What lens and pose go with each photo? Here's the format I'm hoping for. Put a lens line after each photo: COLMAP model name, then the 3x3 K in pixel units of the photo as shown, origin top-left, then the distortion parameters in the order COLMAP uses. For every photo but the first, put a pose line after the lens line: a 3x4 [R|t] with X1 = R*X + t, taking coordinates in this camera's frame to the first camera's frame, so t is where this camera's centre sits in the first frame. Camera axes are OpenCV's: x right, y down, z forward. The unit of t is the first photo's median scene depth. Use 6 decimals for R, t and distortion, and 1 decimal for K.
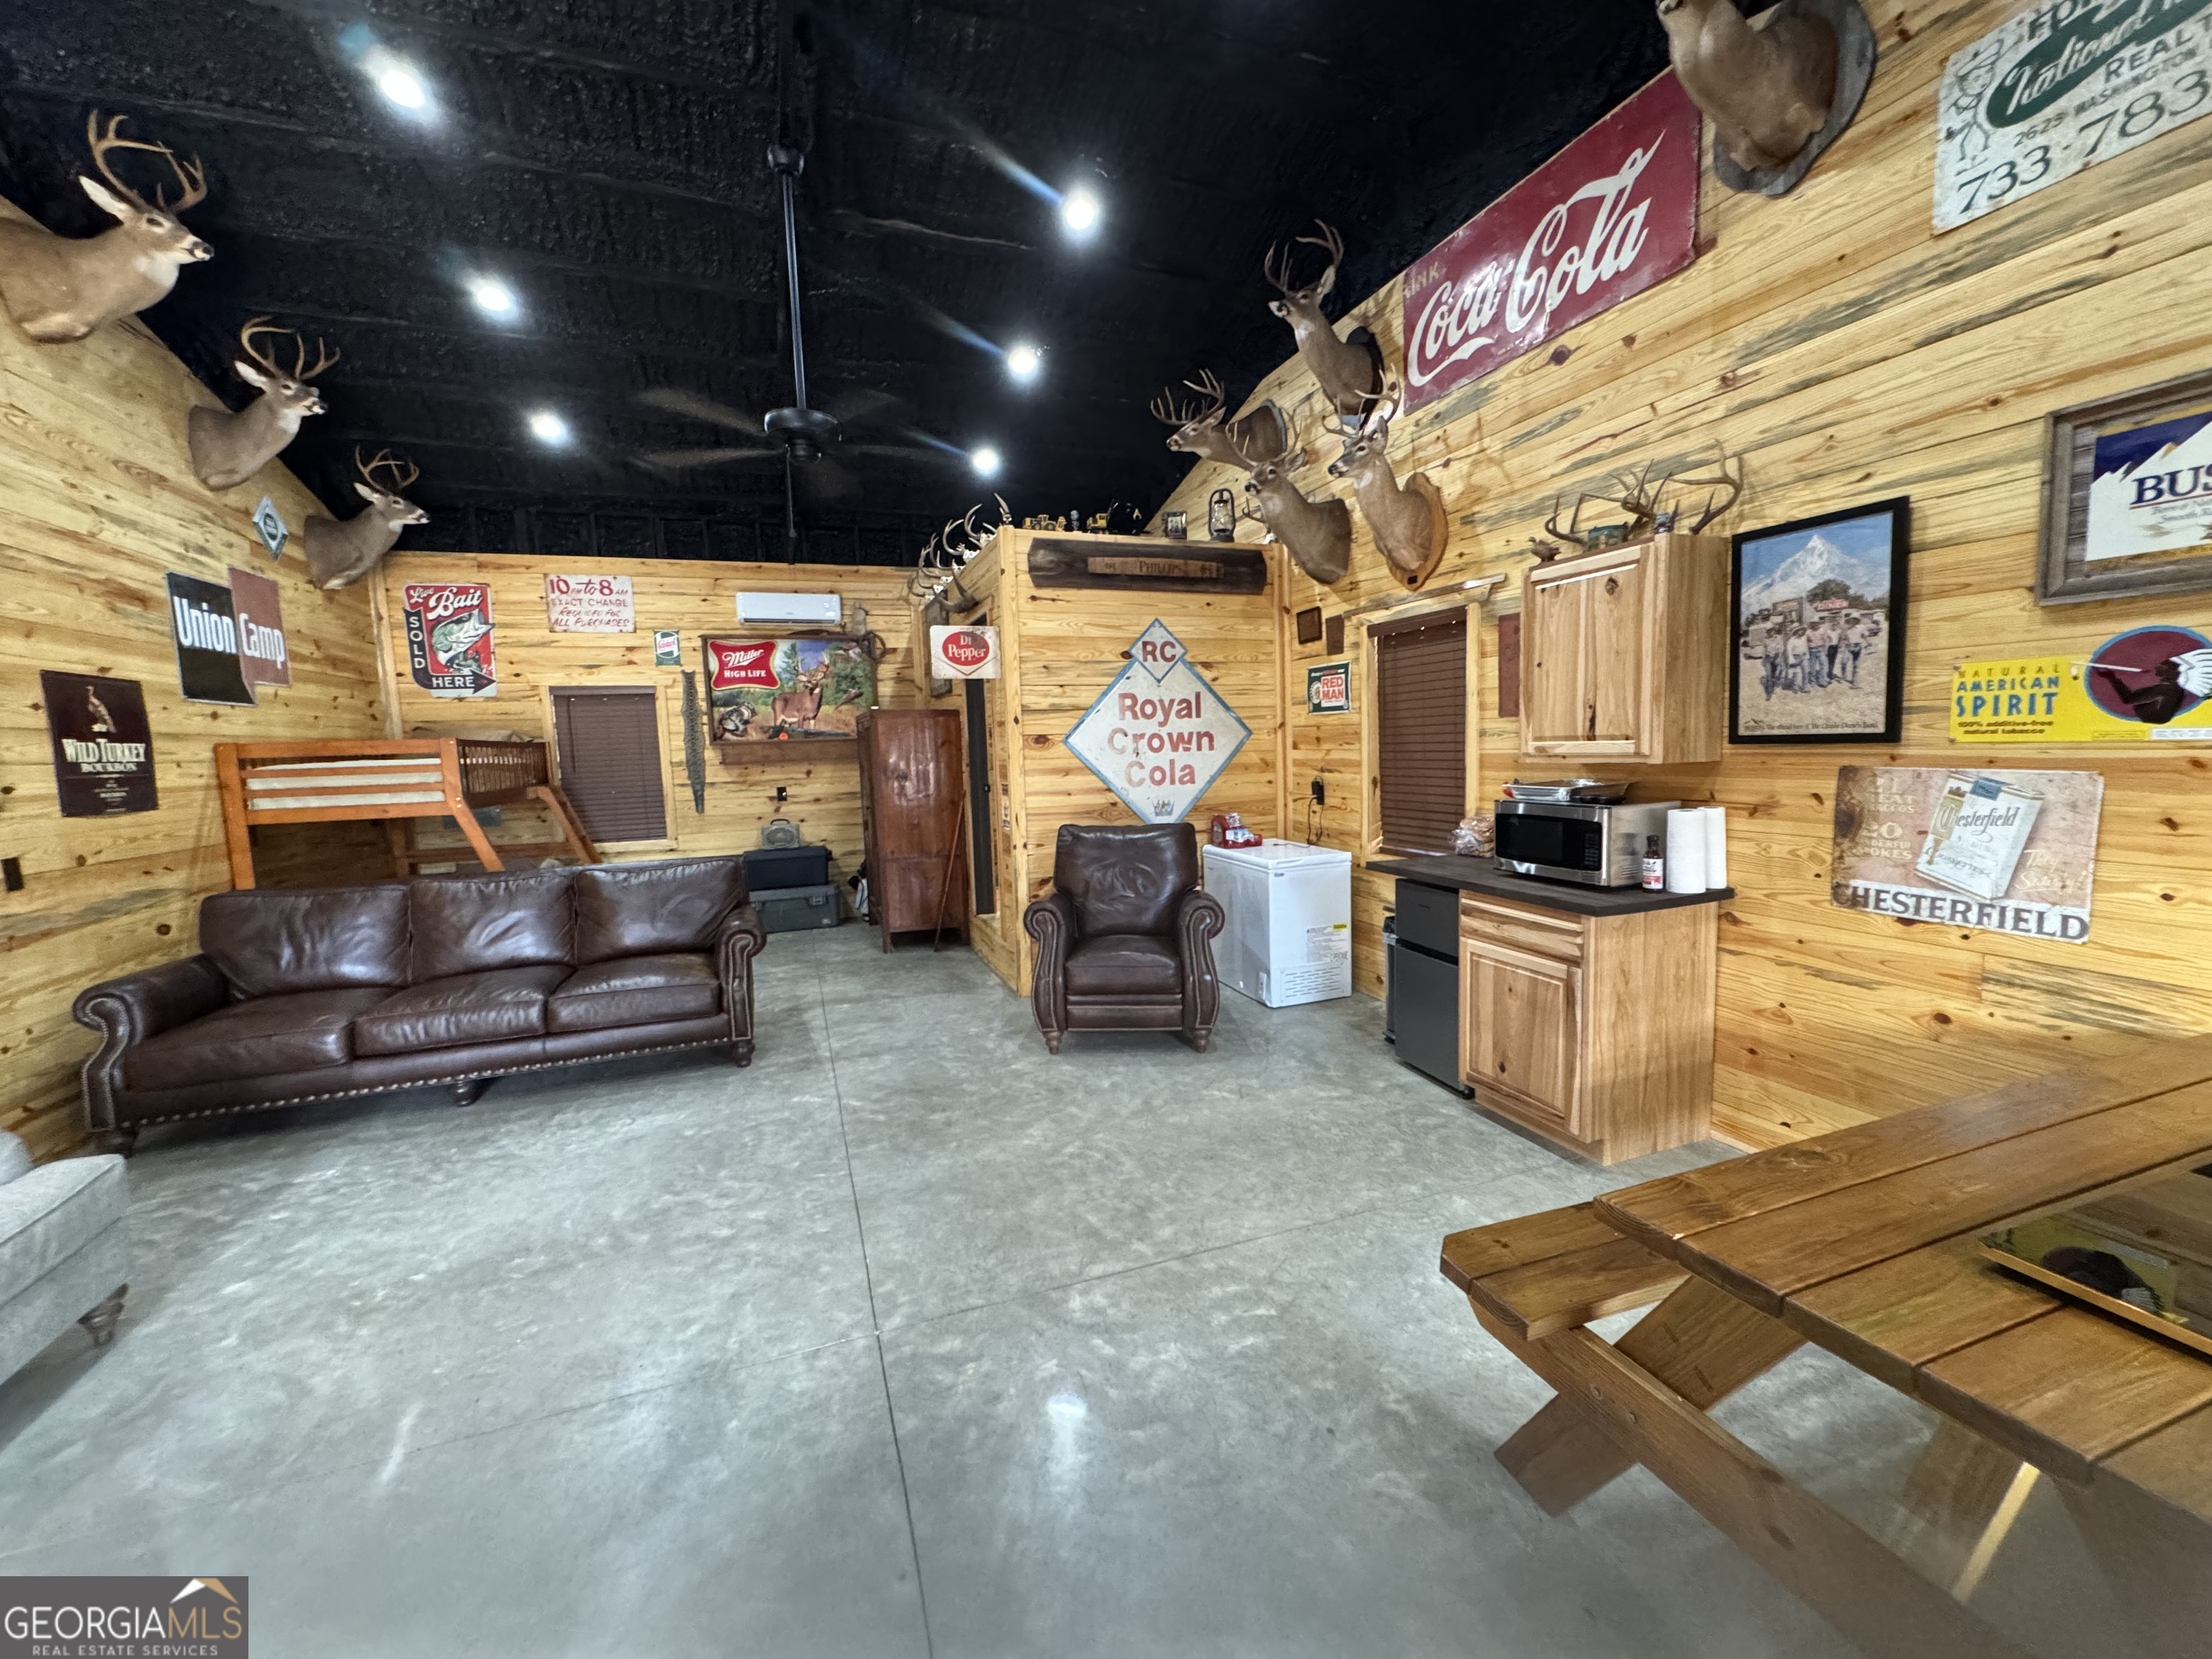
lens RADIAL K [[879.7, 0, 1106.0], [0, 879.7, 829.5], [0, 0, 1]] dist [-0.001354, -0.000357]
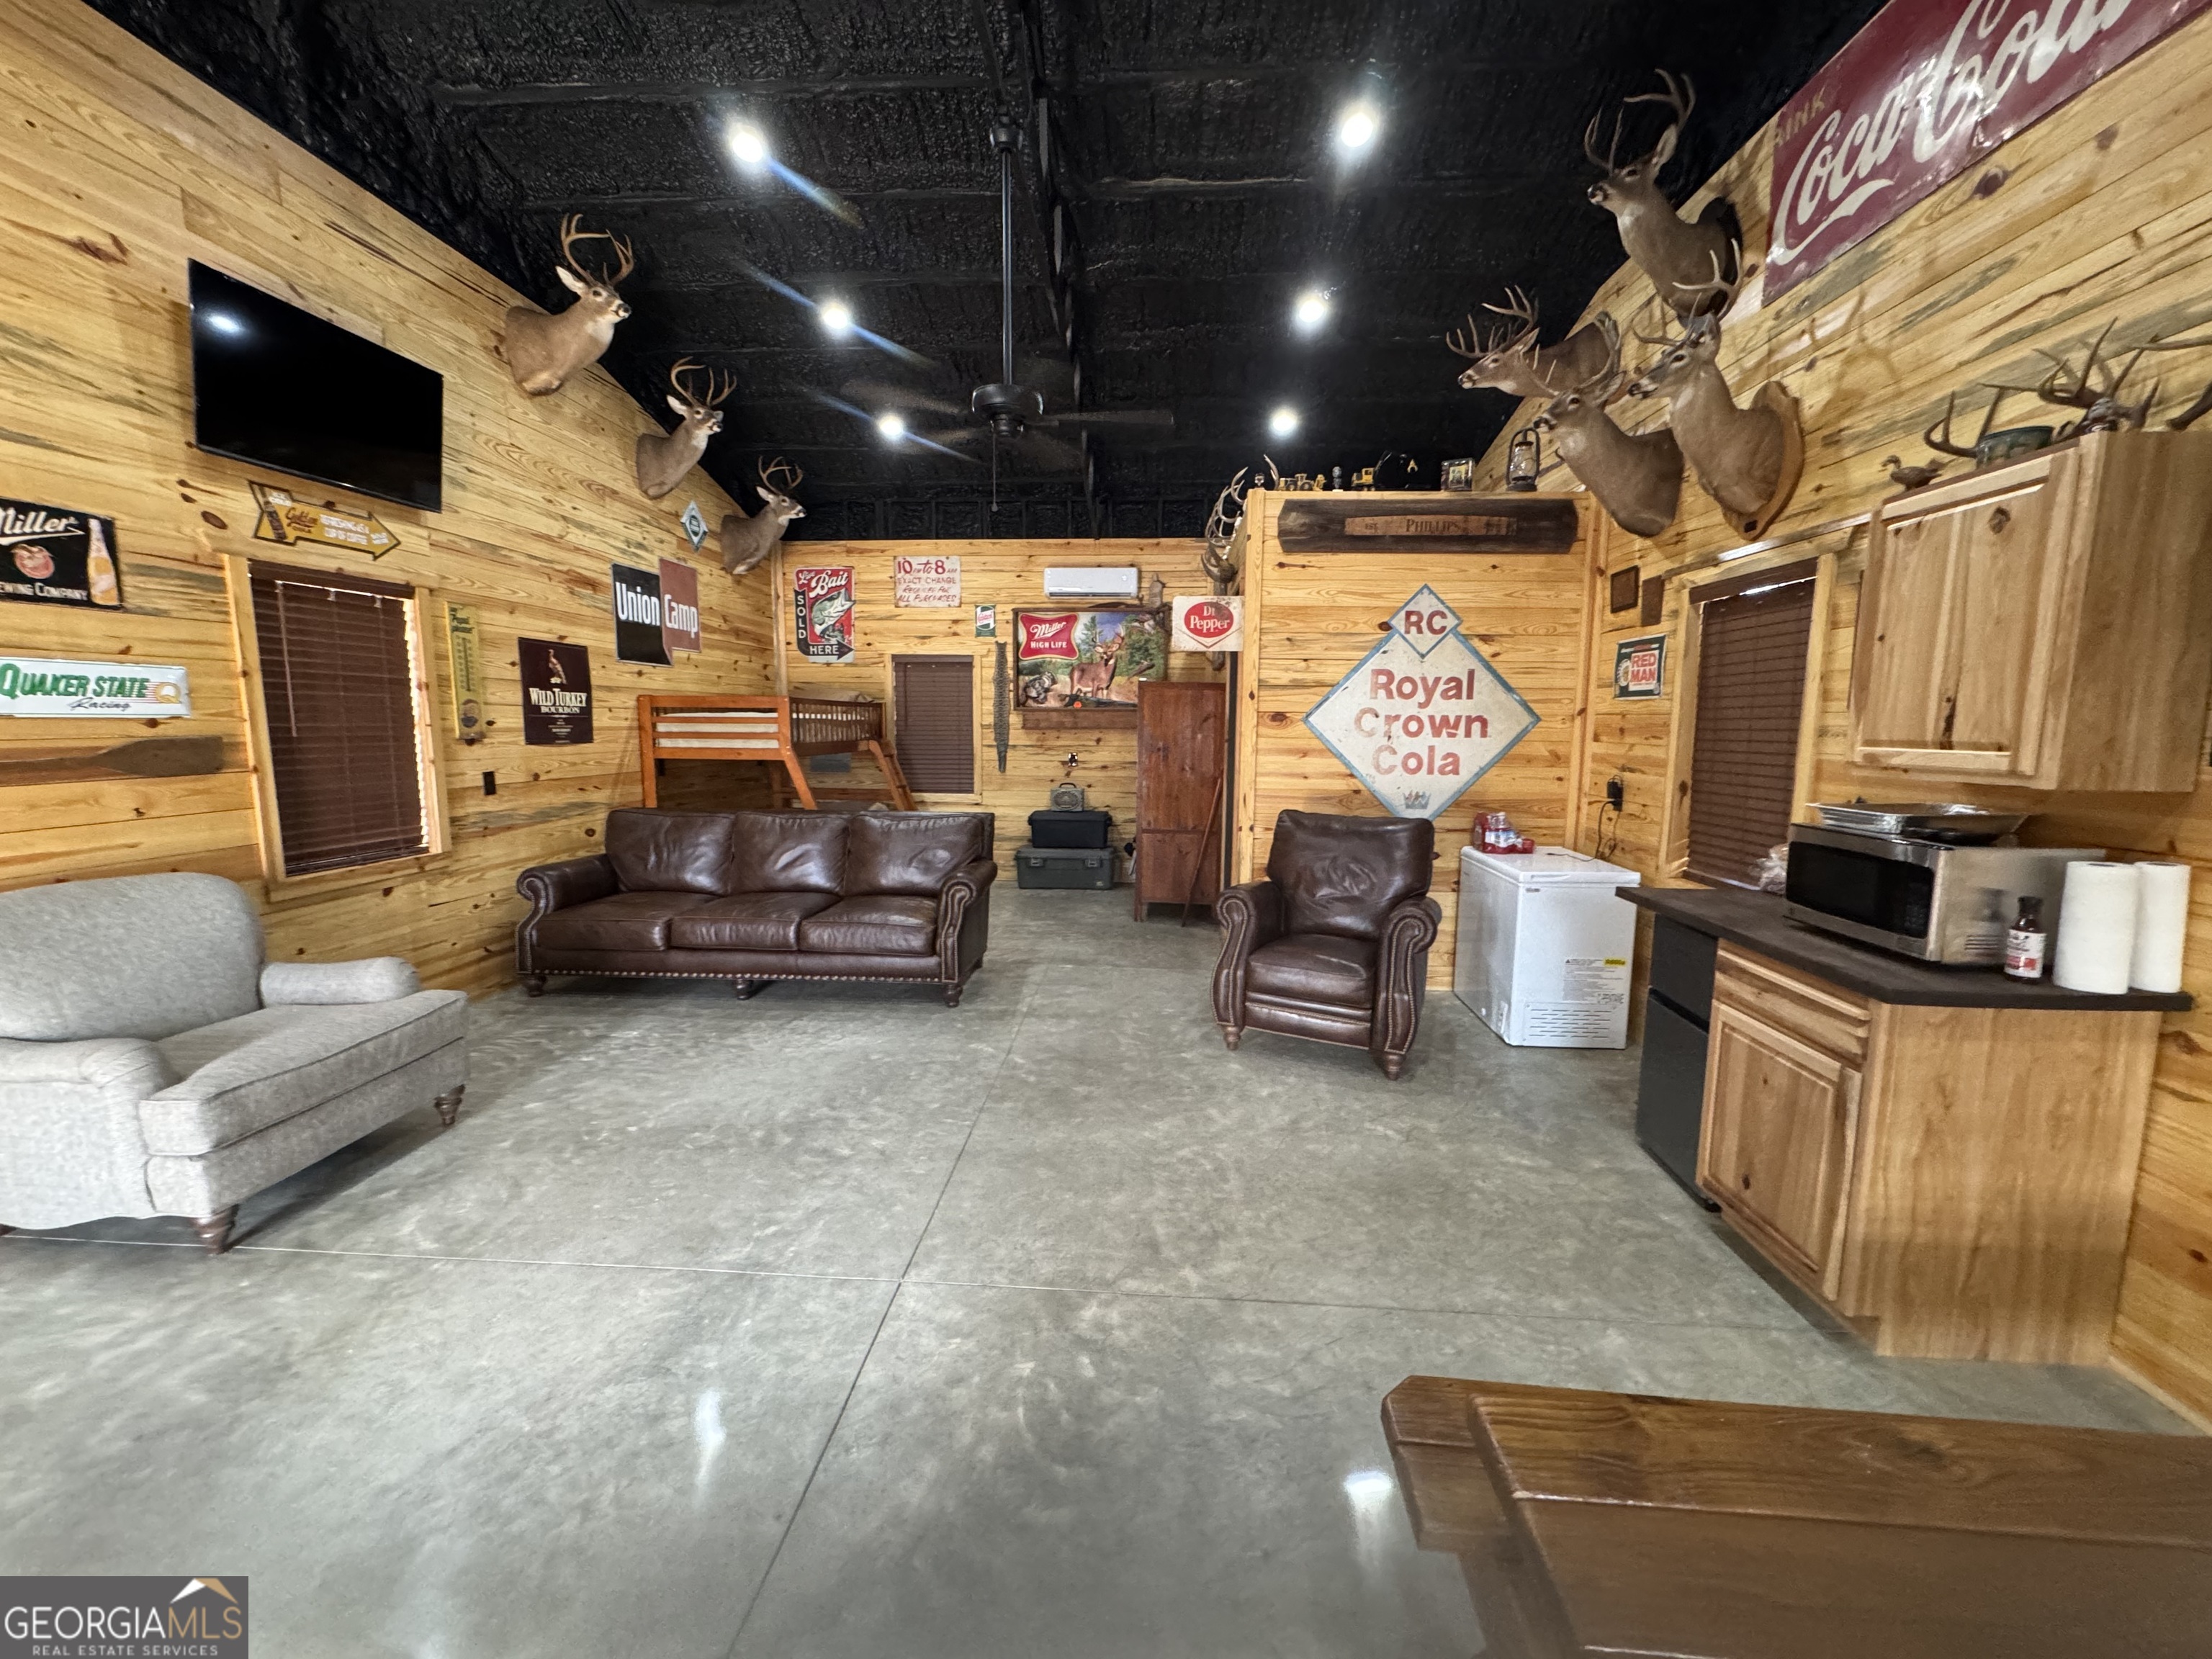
lens RADIAL K [[879.7, 0, 1106.0], [0, 879.7, 829.5], [0, 0, 1]] dist [-0.001354, -0.000357]
pose [[0.912976, 0.090732, -0.397796, 0.159364], [-0.079236, 0.995827, 0.045282, -0.012174], [0.400245, -0.009821, 0.916356, 0.074023]]
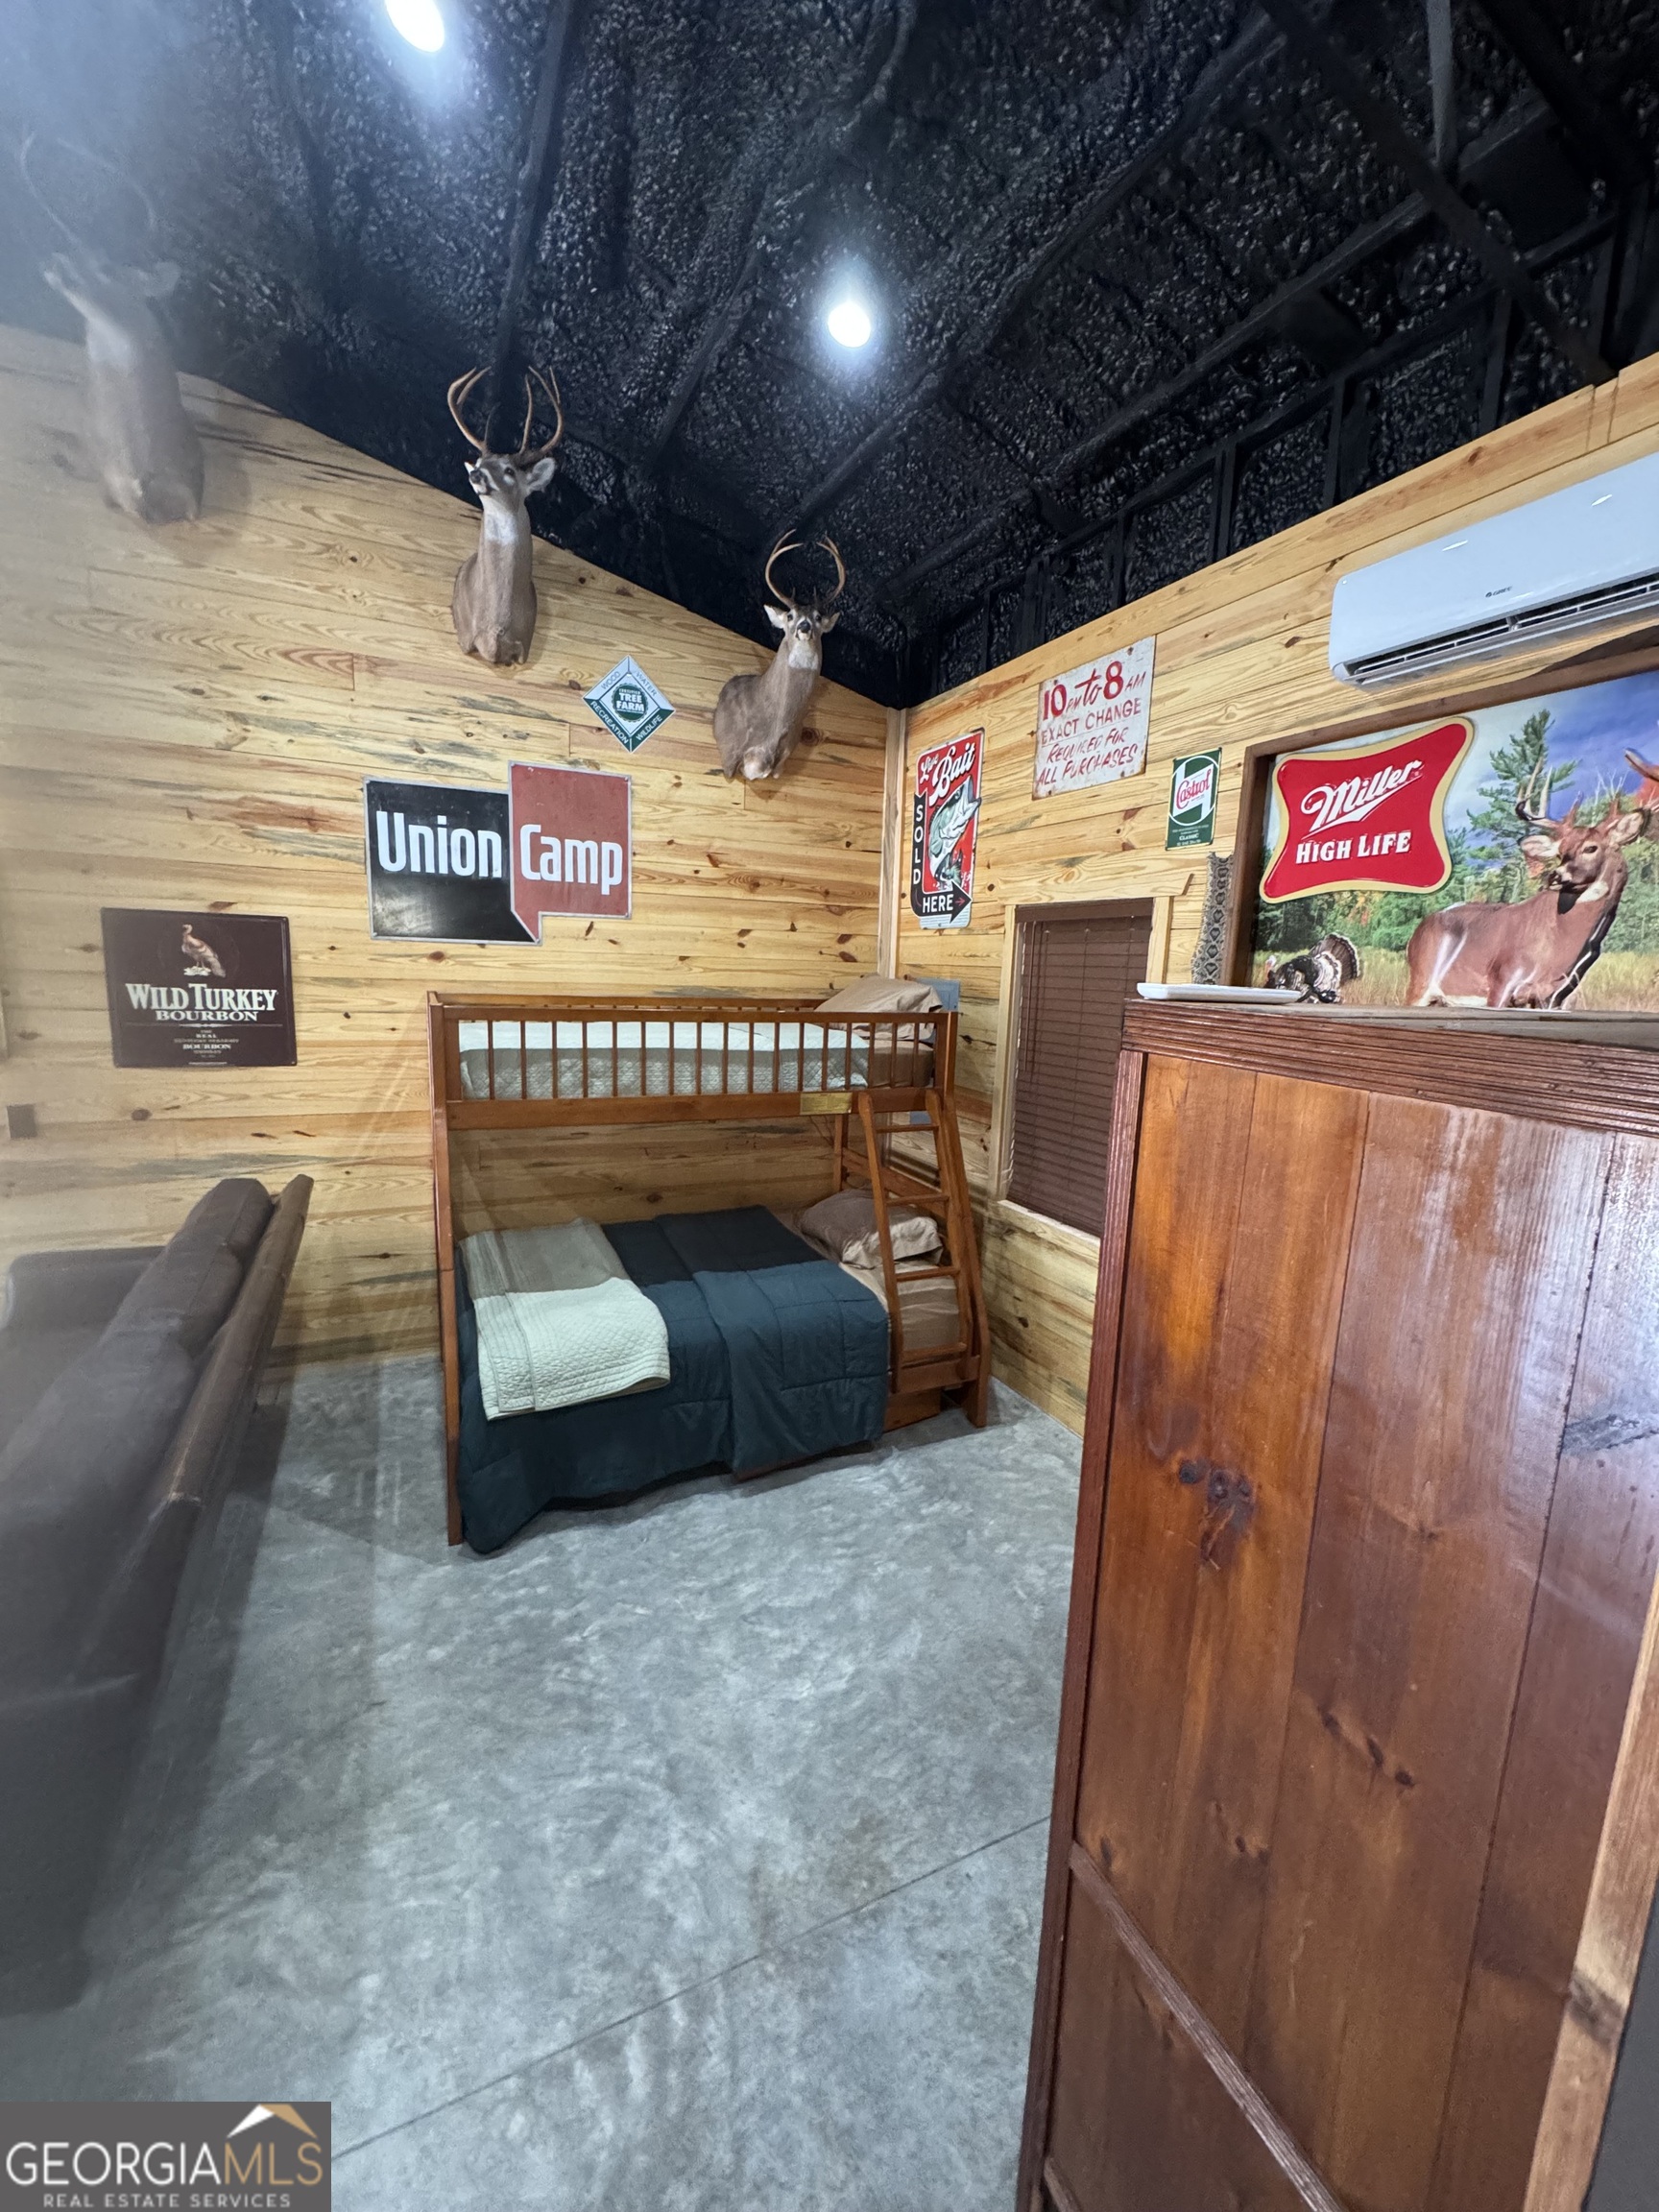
lens RADIAL K [[879.7, 0, 829.5], [0, 879.7, 1106.0], [0, 0, 1]] dist [-0.001354, -0.000357]
pose [[0.089093, 0.193352, -0.977076, -0.153076], [-0.136154, 0.974133, 0.180355, -0.189328], [0.986673, 0.116965, 0.113114, 1.268380]]
